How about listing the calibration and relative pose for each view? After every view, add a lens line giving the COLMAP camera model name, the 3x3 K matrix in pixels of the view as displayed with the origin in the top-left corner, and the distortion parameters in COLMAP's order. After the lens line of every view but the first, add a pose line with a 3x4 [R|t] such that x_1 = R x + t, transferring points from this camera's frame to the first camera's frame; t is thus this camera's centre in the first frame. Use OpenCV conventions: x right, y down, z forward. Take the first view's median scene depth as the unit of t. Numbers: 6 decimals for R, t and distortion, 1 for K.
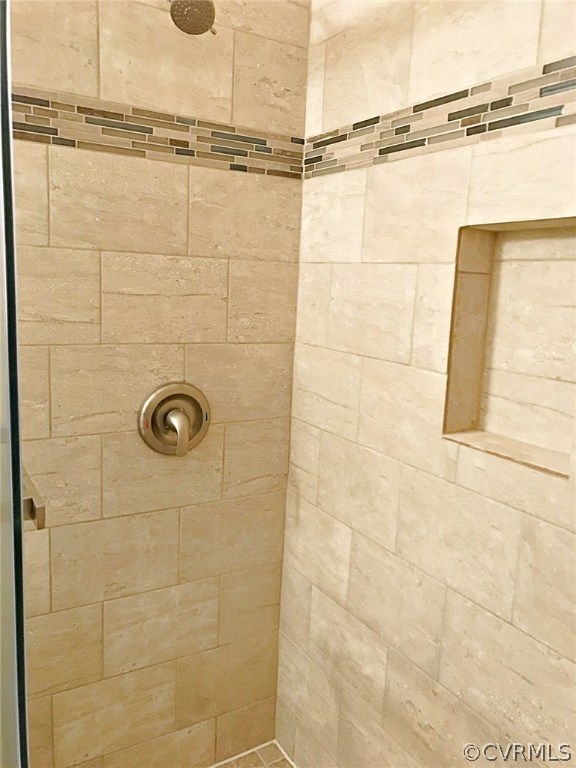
lens RADIAL K [[630.3, 0, 288.0], [0, 630.3, 384.0], [0, 0, 1]] dist [0.006486, 0.007622]
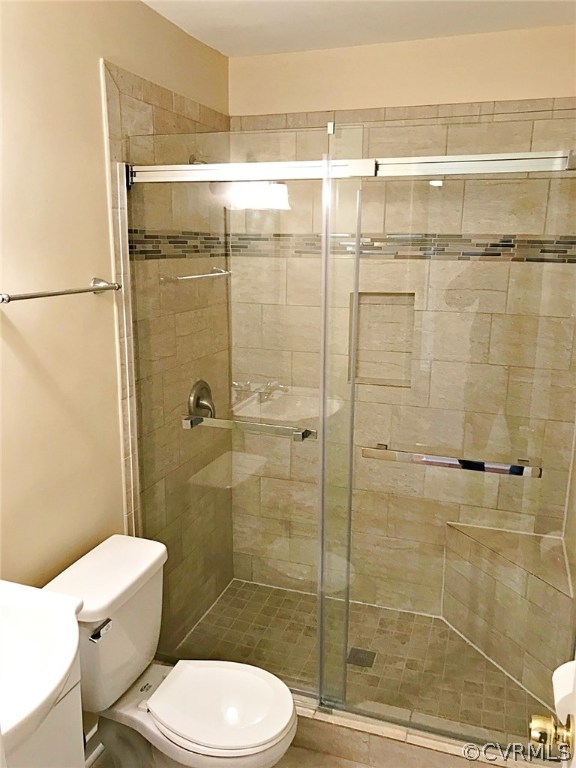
lens RADIAL K [[630.3, 0, 288.0], [0, 630.3, 384.0], [0, 0, 1]] dist [0.006486, 0.007622]
pose [[0.762352, -0.179938, 0.621644, -1.136410], [0.131372, 0.983598, 0.123600, -0.188216], [-0.633688, -0.012560, 0.773486, -0.531040]]
